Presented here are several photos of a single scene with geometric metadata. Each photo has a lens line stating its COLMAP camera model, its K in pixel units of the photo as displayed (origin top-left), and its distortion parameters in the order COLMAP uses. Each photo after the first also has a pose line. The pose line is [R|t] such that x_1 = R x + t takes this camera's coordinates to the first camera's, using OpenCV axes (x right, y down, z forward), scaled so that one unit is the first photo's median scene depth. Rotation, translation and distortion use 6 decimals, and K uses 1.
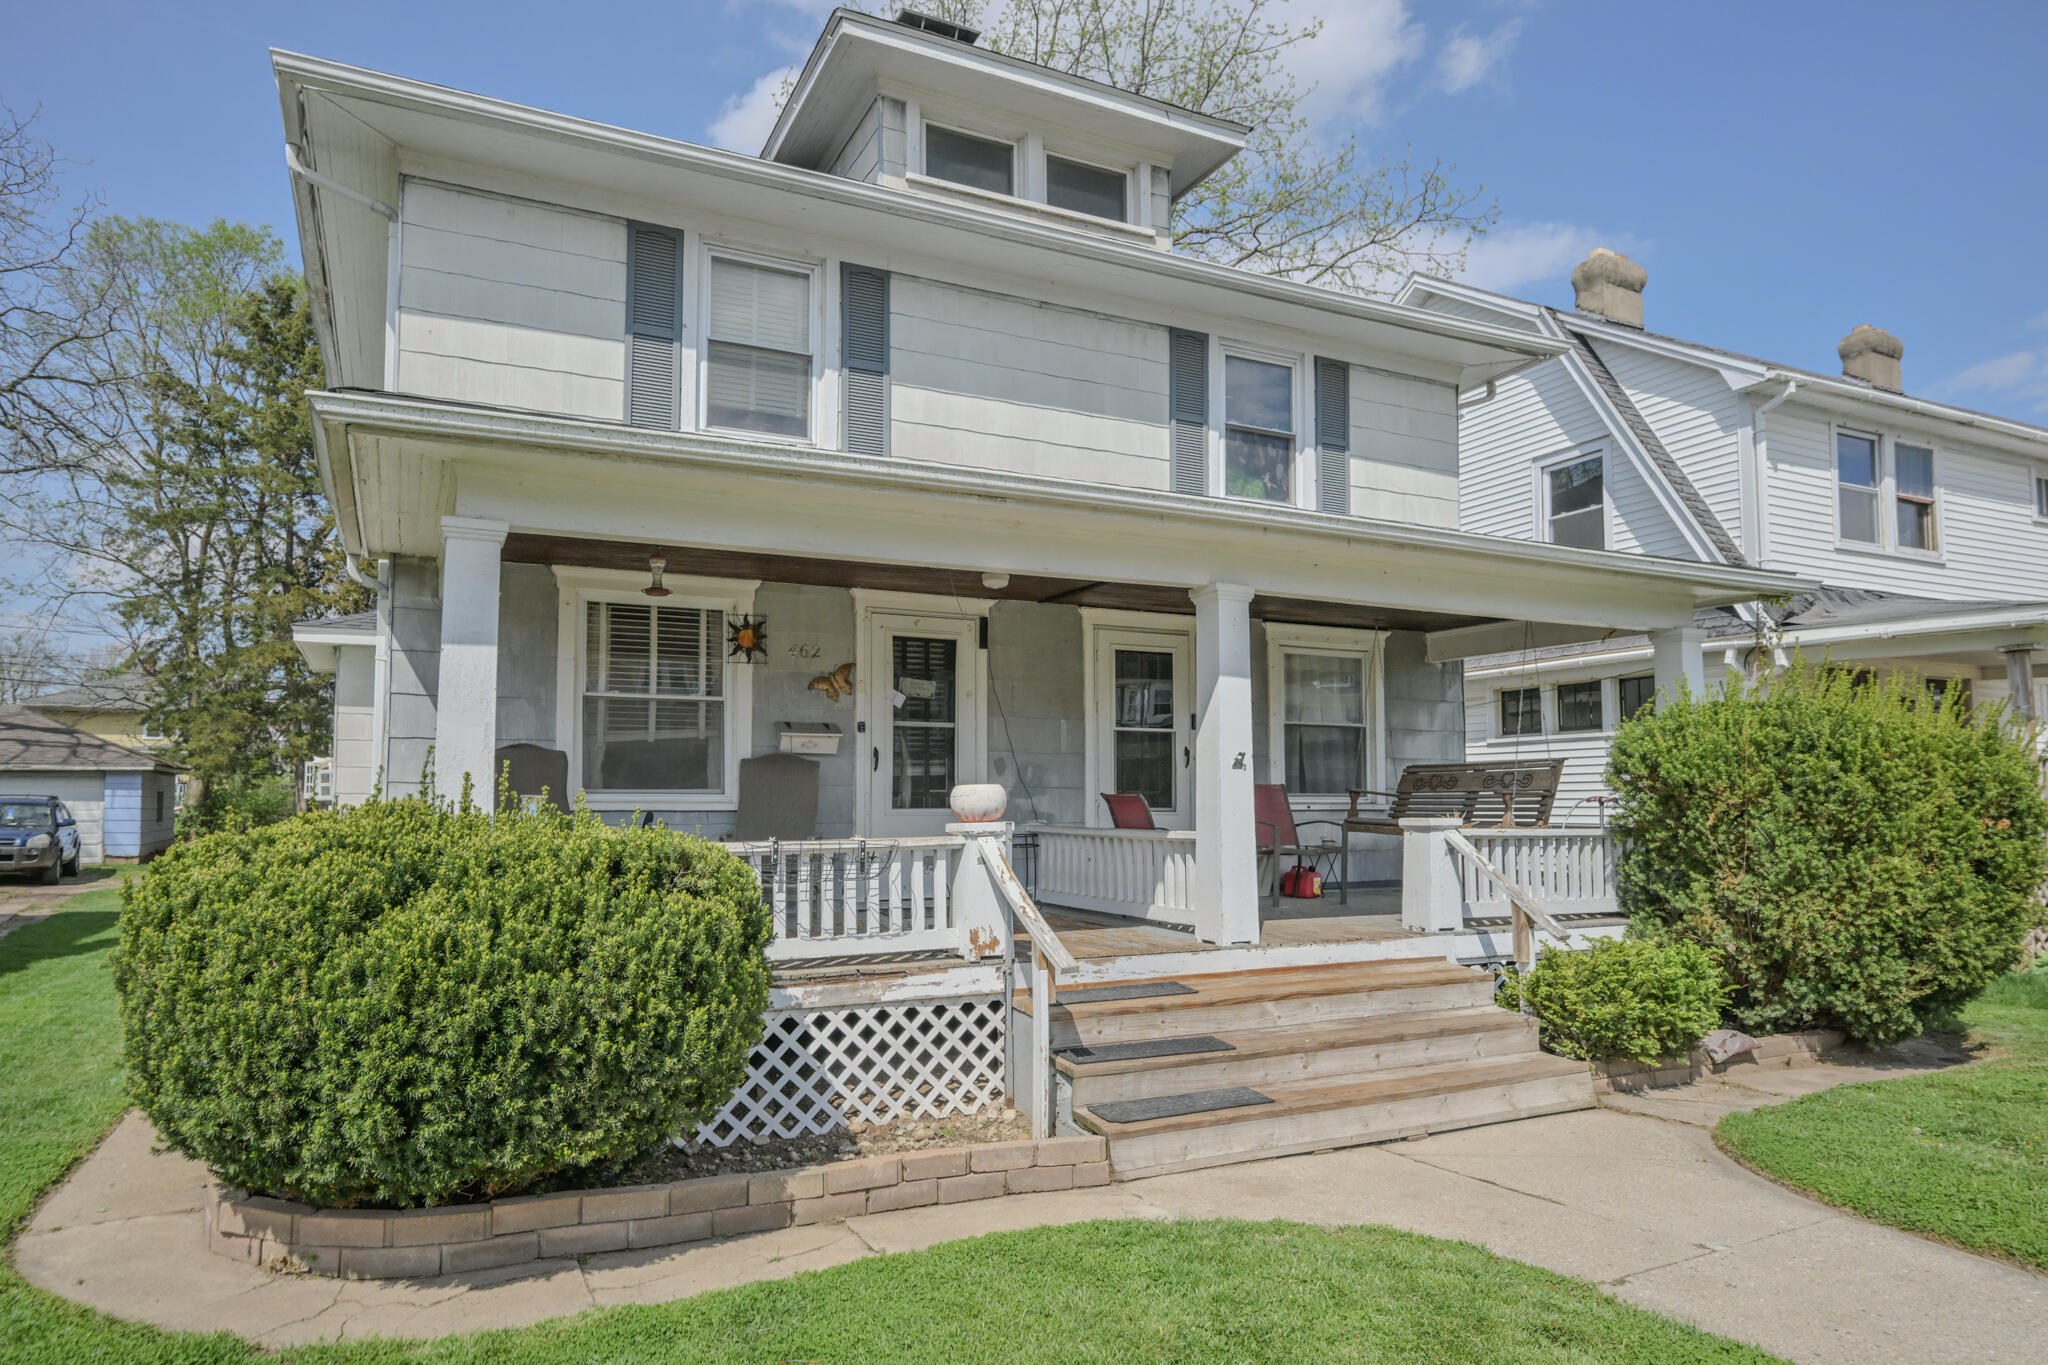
lens RADIAL K [[1213.8, 0, 1022.8], [0, 1213.8, 733.7], [0, 0, 1]] dist [-0.001279, 0.000356]
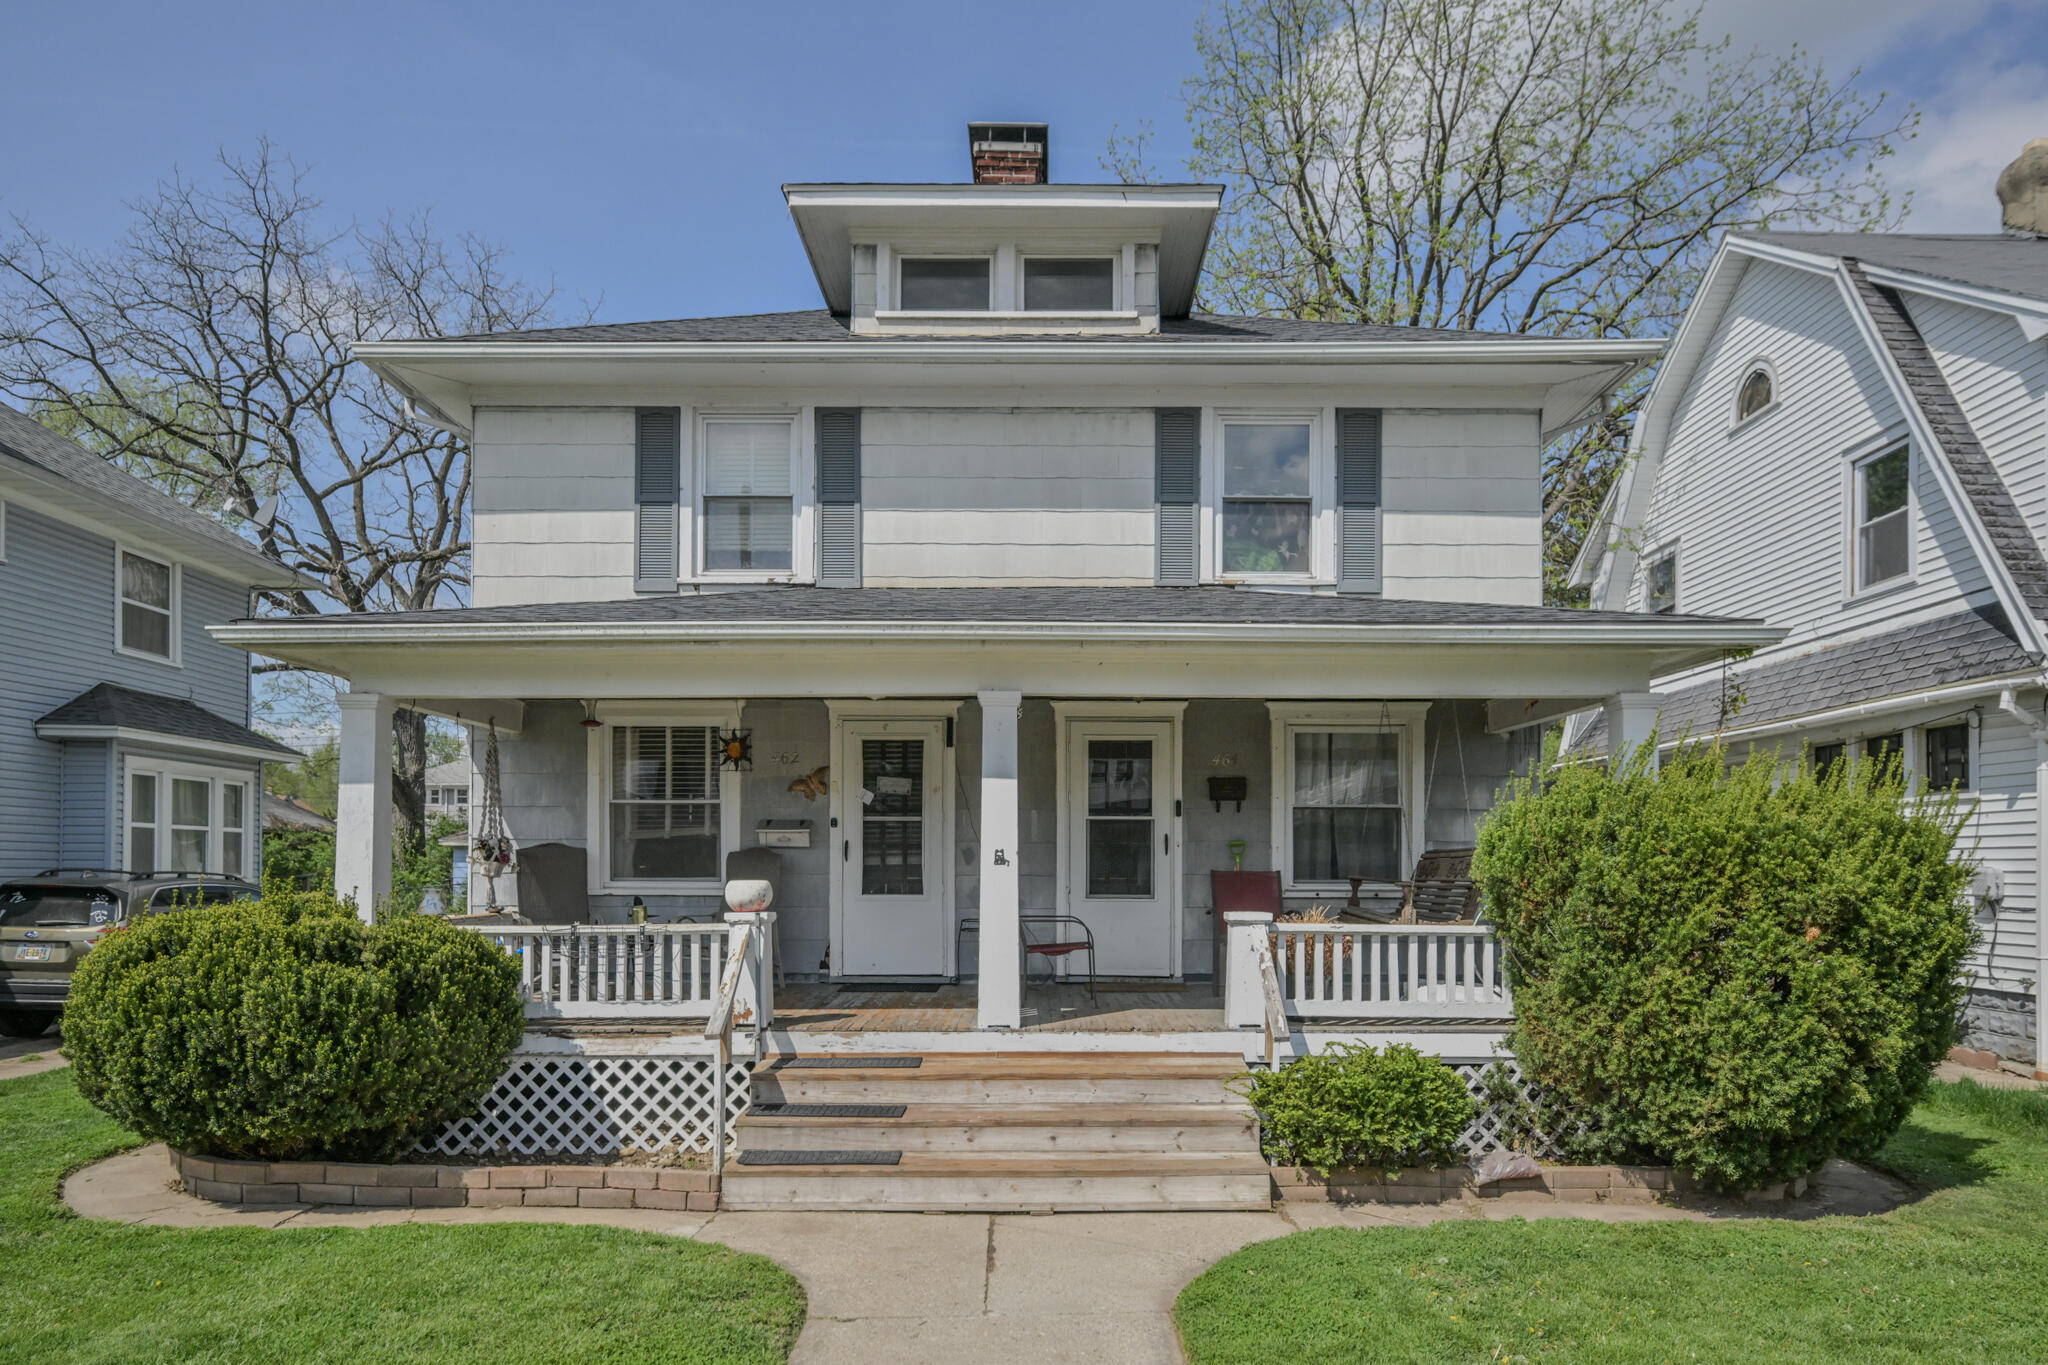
lens RADIAL K [[1302.1, 0, 1027.2], [0, 1302.1, 860.0], [0, 0, 1]] dist [-0.002695, 0.000555]
pose [[0.897743, -0.001525, -0.440518, 0.586301], [0.023894, 0.998690, 0.045237, -0.022128], [0.439872, -0.051137, 0.896603, -0.014227]]
